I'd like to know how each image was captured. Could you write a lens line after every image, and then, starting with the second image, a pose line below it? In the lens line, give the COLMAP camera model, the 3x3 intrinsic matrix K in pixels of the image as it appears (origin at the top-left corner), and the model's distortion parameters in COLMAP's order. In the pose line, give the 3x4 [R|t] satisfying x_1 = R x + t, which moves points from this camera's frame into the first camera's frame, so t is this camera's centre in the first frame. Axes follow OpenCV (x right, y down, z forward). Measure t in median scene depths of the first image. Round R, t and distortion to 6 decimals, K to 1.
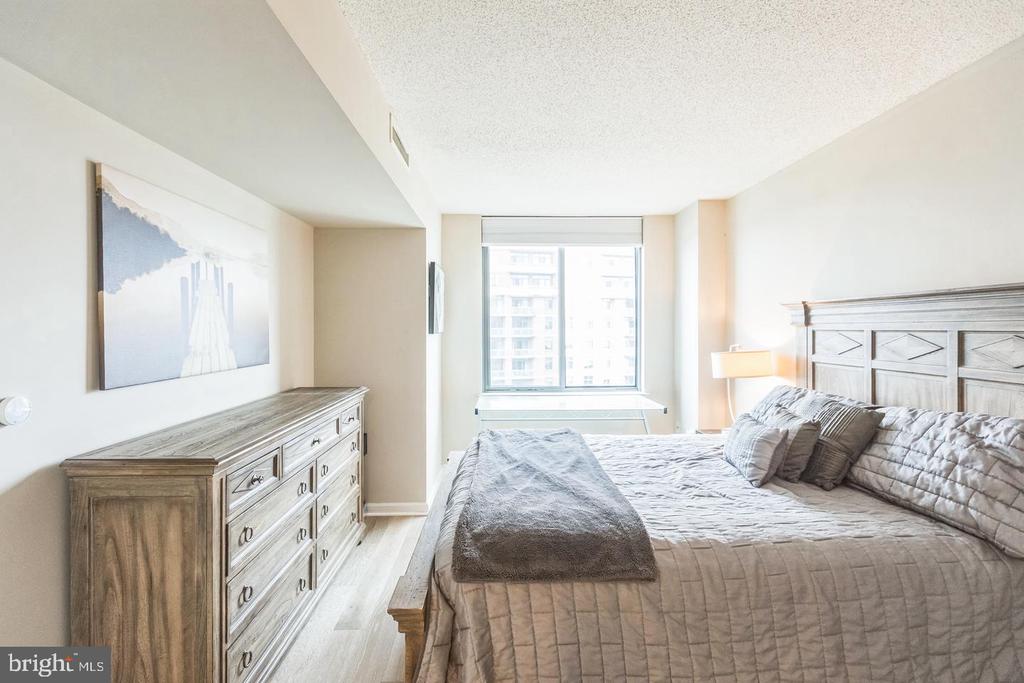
lens RADIAL K [[469.8, 0, 510.7], [0, 469.8, 329.6], [0, 0, 1]] dist [0.000219, 0.000011]
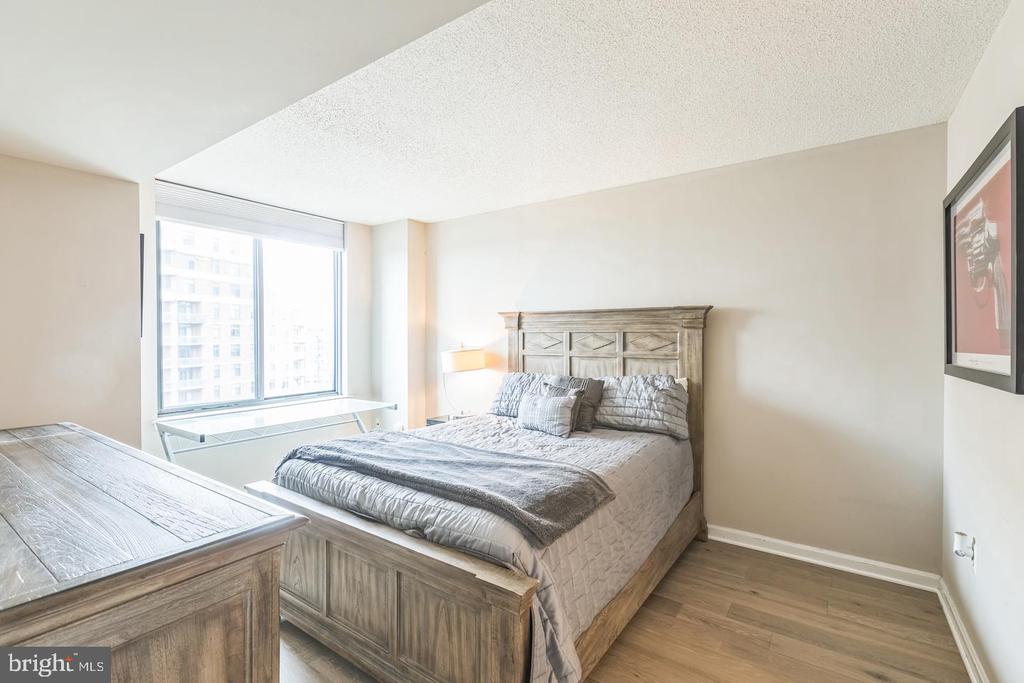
lens RADIAL K [[463.3, 0, 512.0], [0, 463.3, 341.5], [0, 0, 1]] dist [-0.000066, -0.000086]
pose [[0.598597, -0.011495, 0.800968, -0.716095], [0.004074, 0.999928, 0.011305, 0.017578], [-0.801040, -0.003504, 0.598601, 0.270373]]
